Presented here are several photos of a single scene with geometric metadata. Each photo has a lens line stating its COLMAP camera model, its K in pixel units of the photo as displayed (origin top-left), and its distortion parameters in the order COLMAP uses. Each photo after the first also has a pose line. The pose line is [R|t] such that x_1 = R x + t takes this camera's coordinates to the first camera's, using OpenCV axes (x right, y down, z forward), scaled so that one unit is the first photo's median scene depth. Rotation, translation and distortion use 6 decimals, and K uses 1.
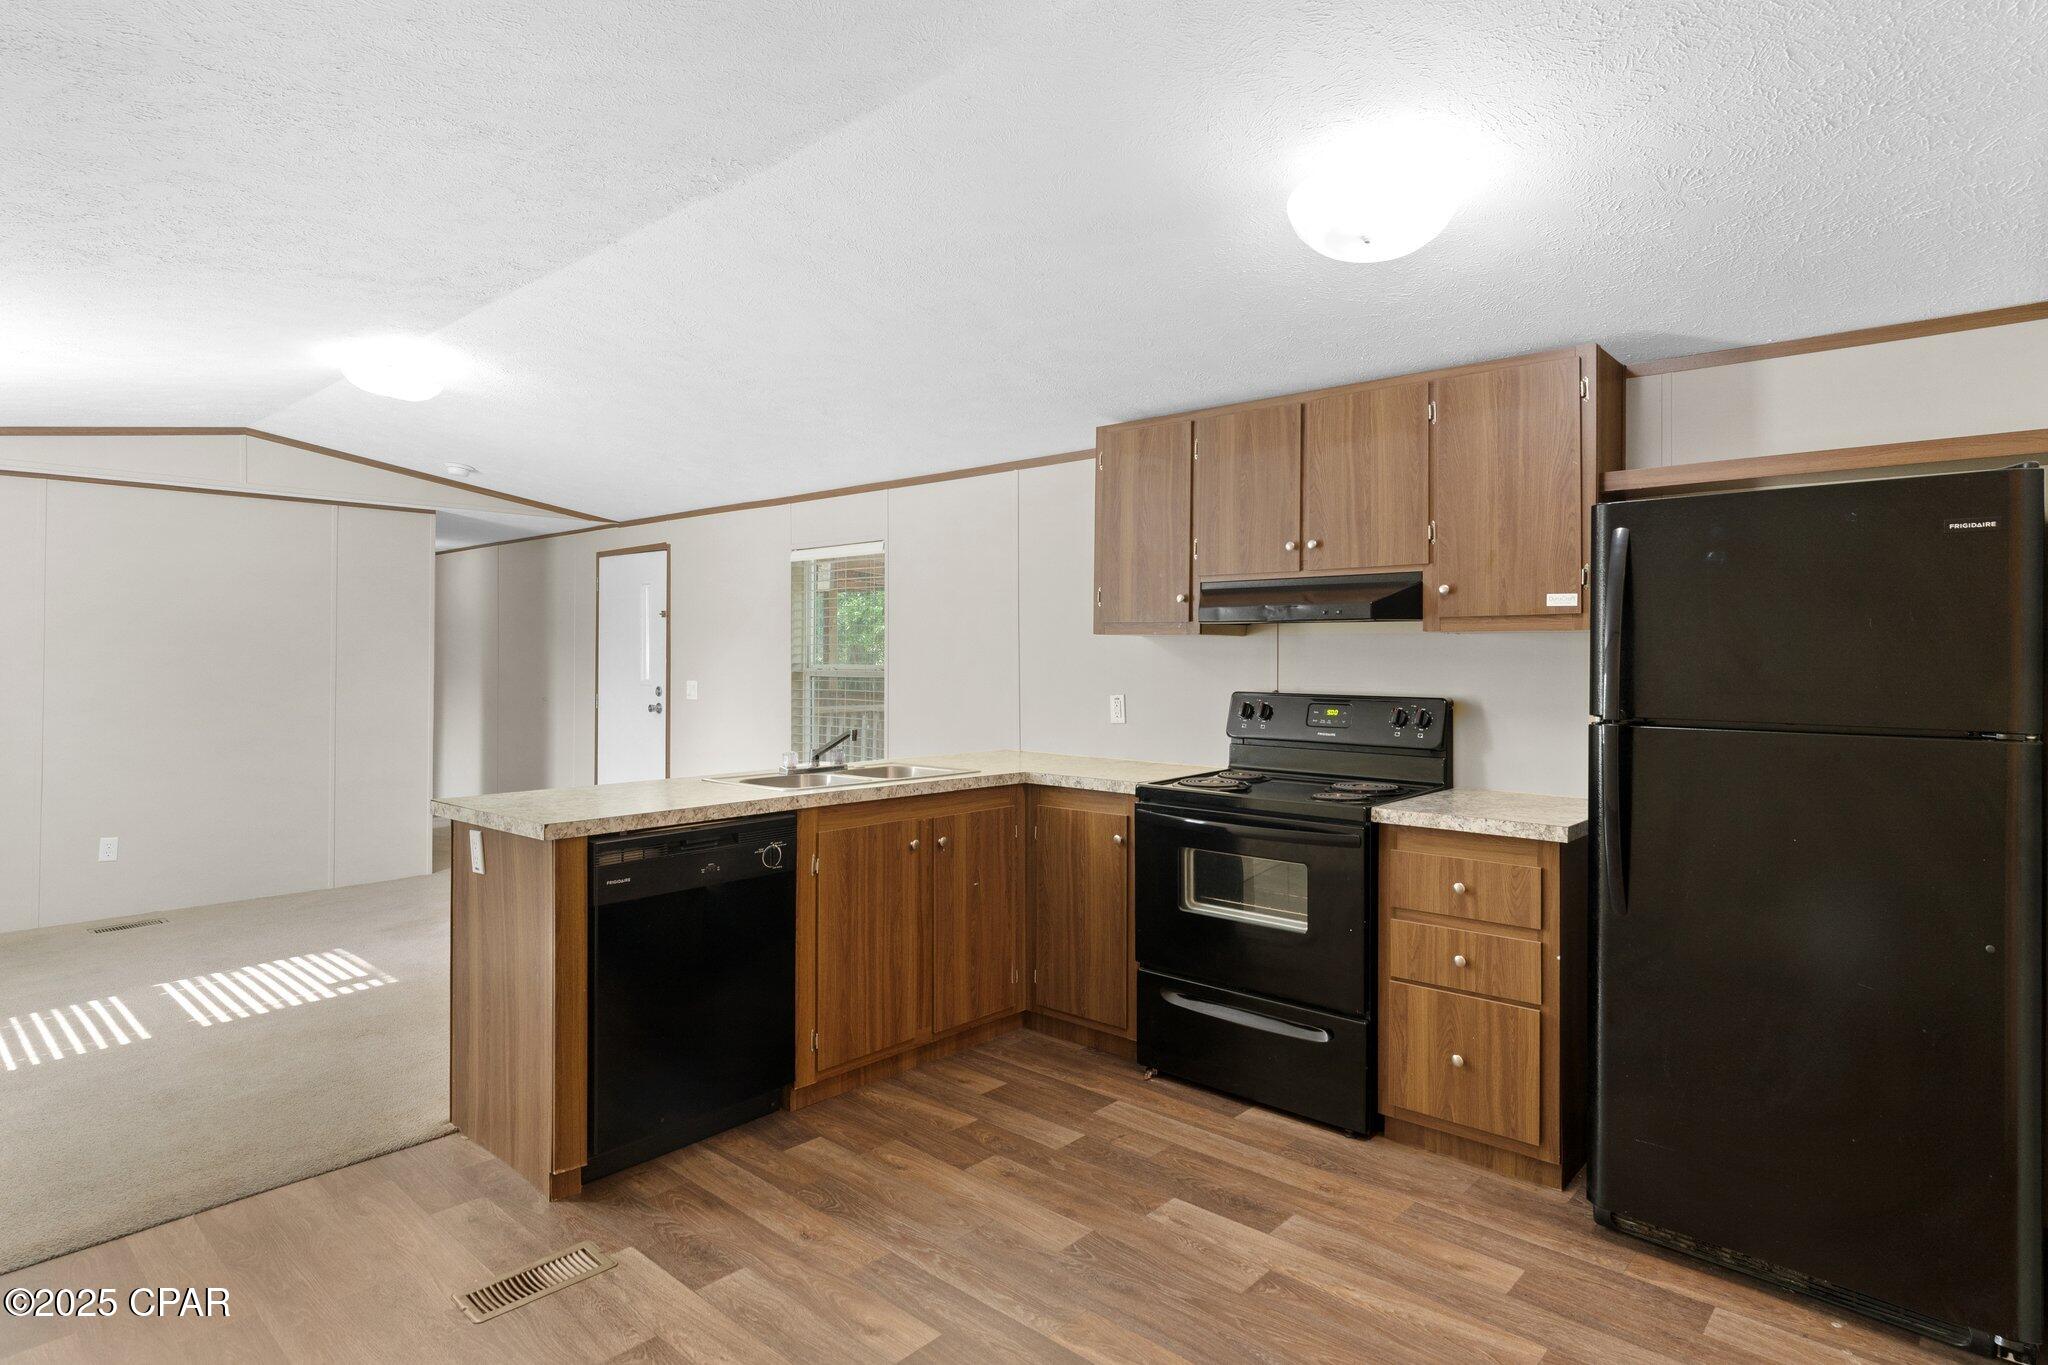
lens RADIAL K [[1056.0, 0, 1081.6], [0, 1056.0, 682.1], [0, 0, 1]] dist [-0.014615, -0.000341]
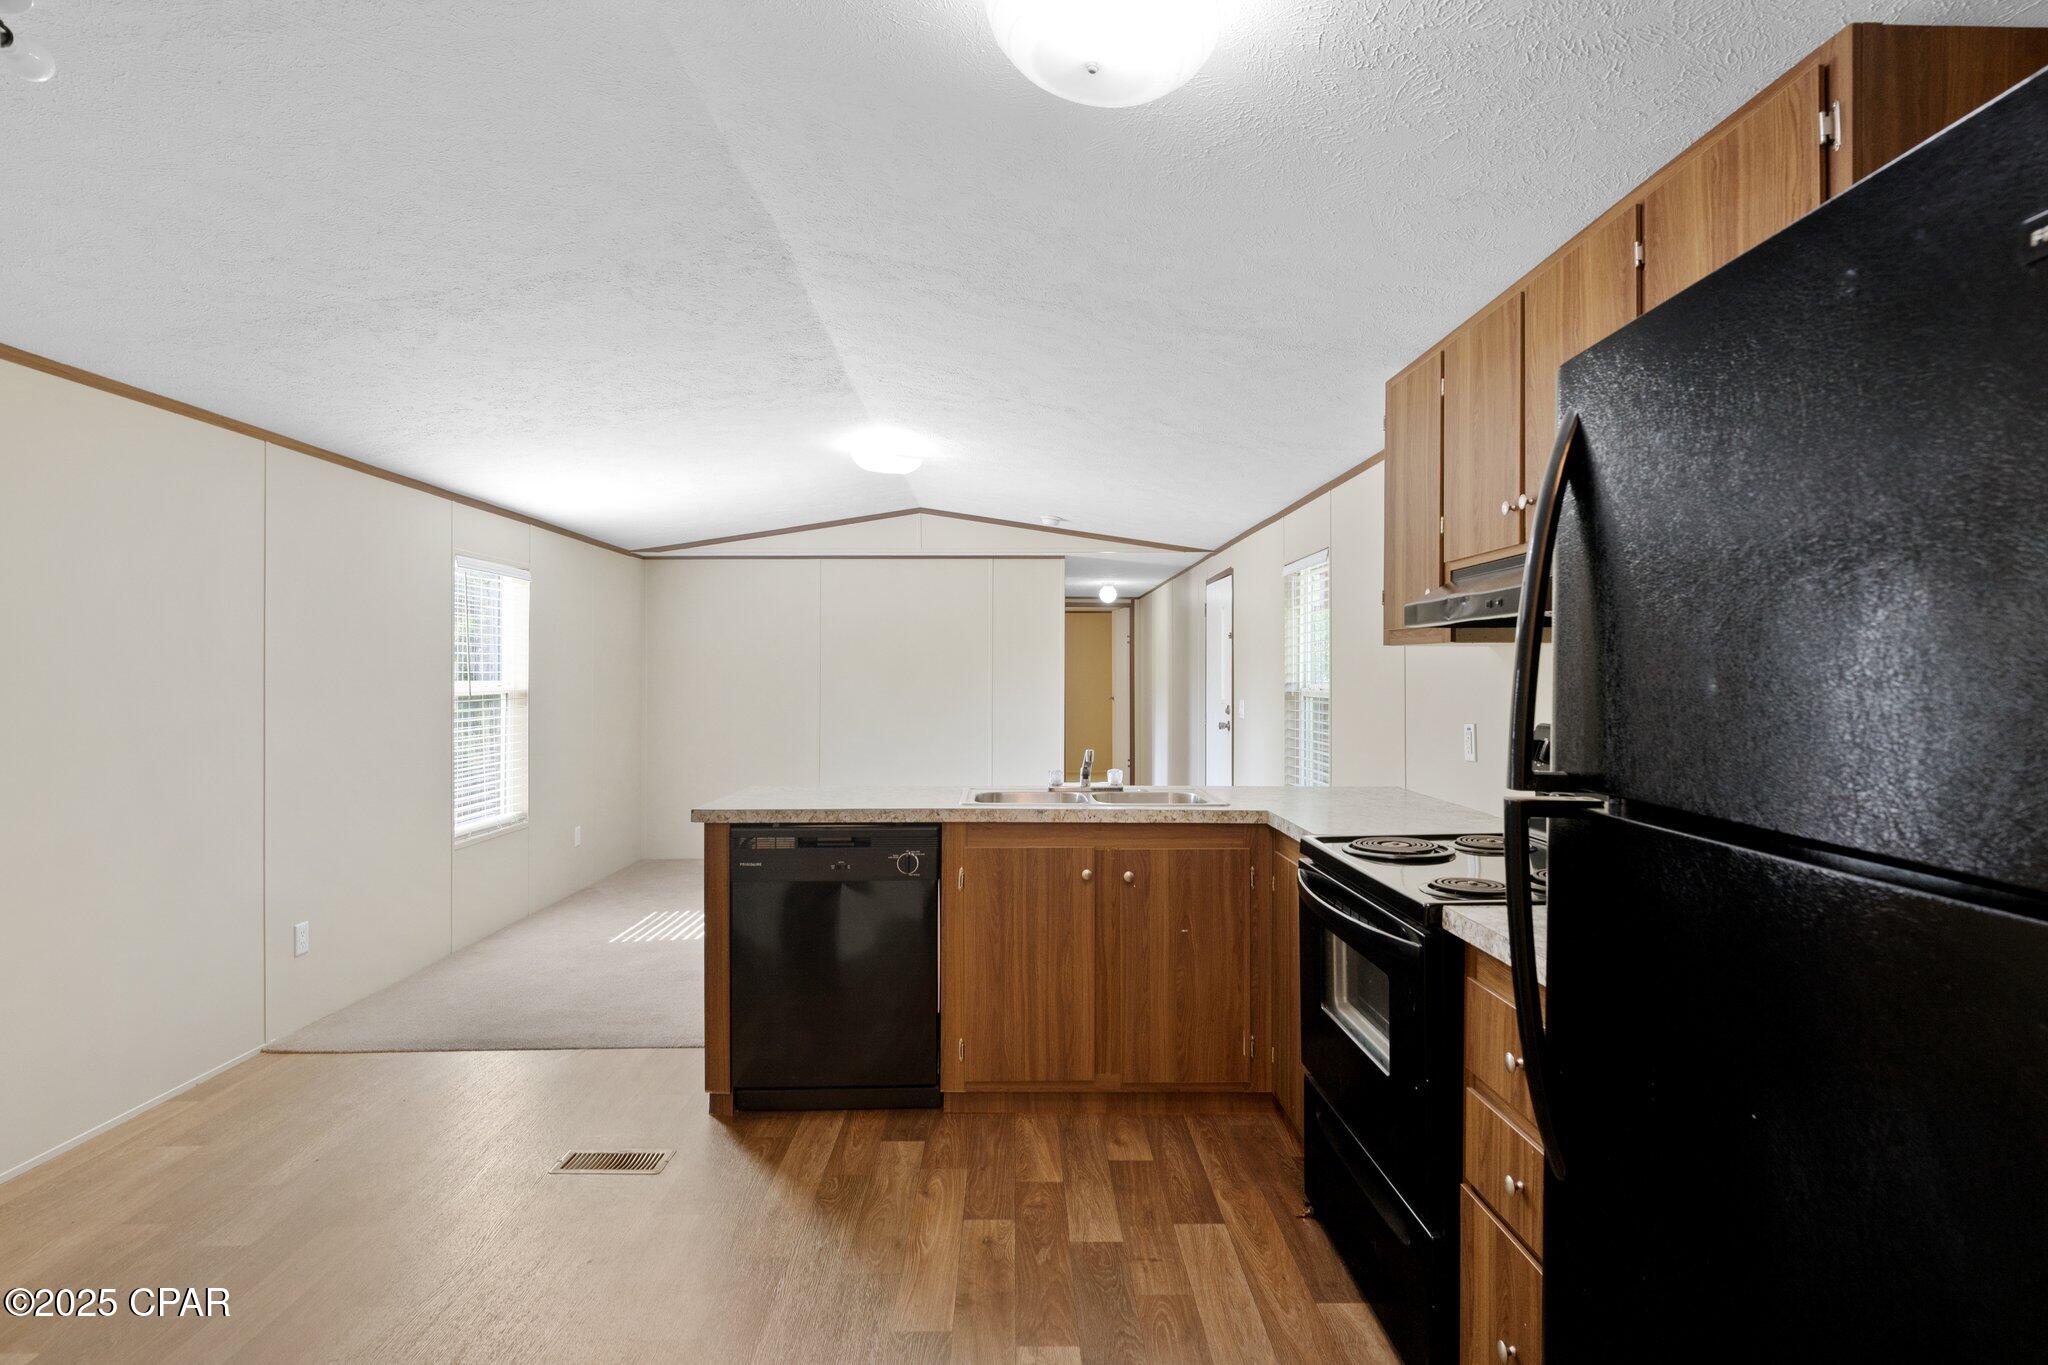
lens RADIAL K [[1056.0, 0, 1051.0], [0, 1056.0, 703.8], [0, 0, 1]] dist [-0.014615, -0.000341]
pose [[0.673951, 0.014944, -0.738625, 0.546709], [-0.014517, 0.999870, 0.006983, -0.004453], [0.738633, 0.006016, 0.674081, 0.365973]]
